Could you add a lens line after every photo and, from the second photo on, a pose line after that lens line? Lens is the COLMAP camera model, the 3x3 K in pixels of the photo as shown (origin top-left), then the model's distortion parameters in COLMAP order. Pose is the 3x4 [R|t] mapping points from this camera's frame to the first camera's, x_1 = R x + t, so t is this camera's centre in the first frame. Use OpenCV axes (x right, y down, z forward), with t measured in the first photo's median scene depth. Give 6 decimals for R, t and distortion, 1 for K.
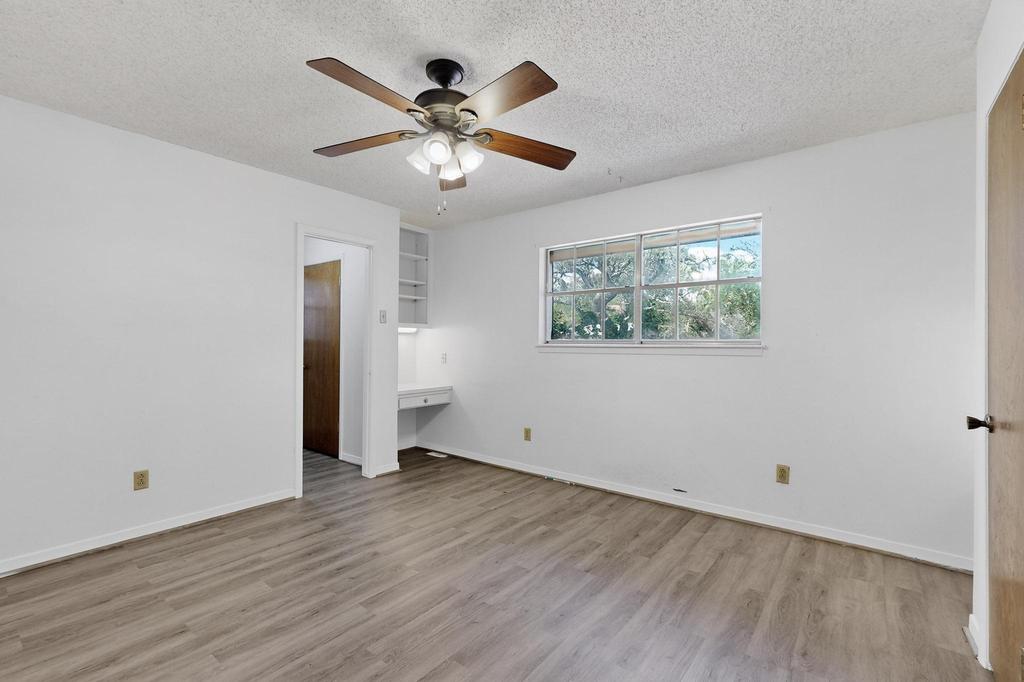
lens RADIAL K [[446.3, 0, 513.1], [0, 446.3, 343.2], [0, 0, 1]] dist [-0.001771, -0.000068]
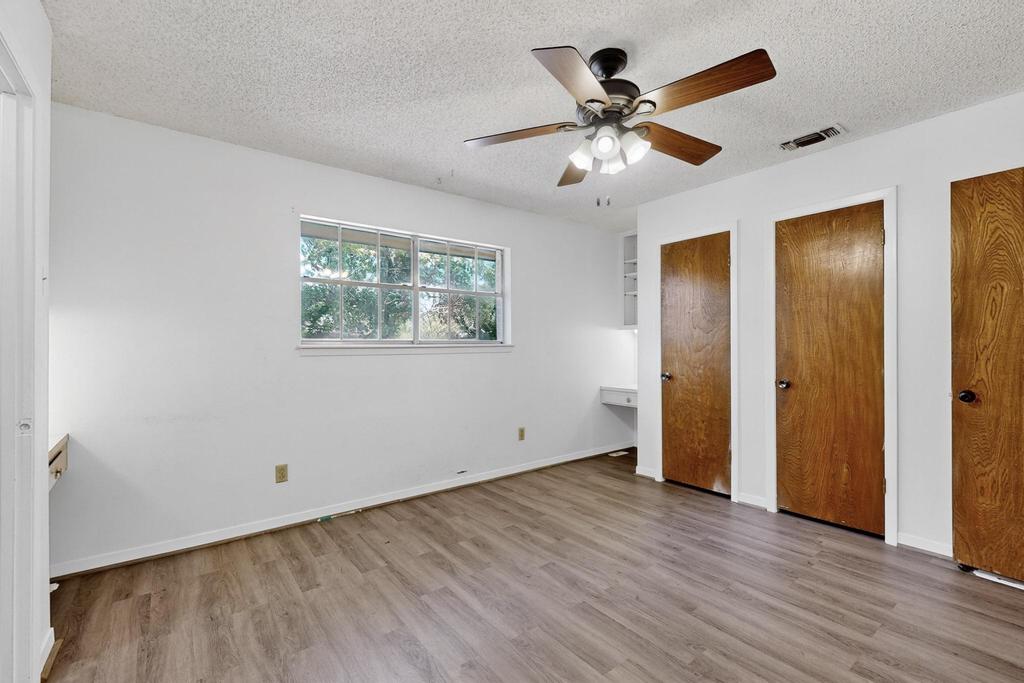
lens RADIAL K [[469.6, 0, 498.7], [0, 469.6, 345.0], [0, 0, 1]] dist [0.009912, -0.000318]
pose [[0.243800, -0.009453, 0.969780, -0.918229], [0.006329, 0.999947, 0.008156, 0.001711], [-0.969805, 0.004149, 0.243847, 0.755798]]
